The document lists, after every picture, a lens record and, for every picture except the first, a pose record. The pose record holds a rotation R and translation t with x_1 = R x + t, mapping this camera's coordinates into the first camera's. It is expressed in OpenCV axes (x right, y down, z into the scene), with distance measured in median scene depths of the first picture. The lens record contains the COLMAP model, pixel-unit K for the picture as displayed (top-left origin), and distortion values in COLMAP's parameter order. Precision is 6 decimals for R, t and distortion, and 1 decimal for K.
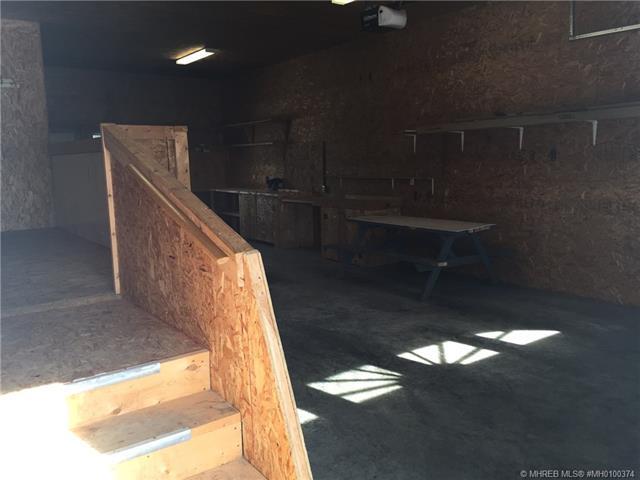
lens RADIAL K [[549.1, 0, 320.0], [0, 549.1, 240.0], [0, 0, 1]] dist [0.004007, 0.004126]
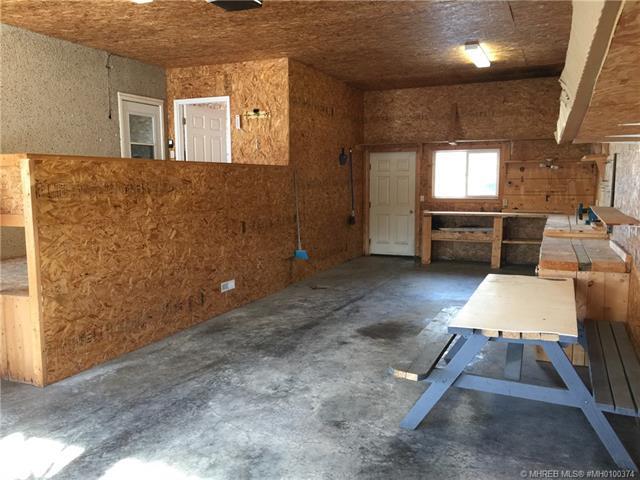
lens RADIAL K [[549.1, 0, 320.0], [0, 549.1, 240.0], [0, 0, 1]] dist [0.004007, 0.004126]
pose [[0.500894, 0.103473, -0.859301, 0.737550], [-0.125978, 0.990971, 0.045895, -0.119727], [0.856291, 0.085265, 0.509407, 0.717612]]
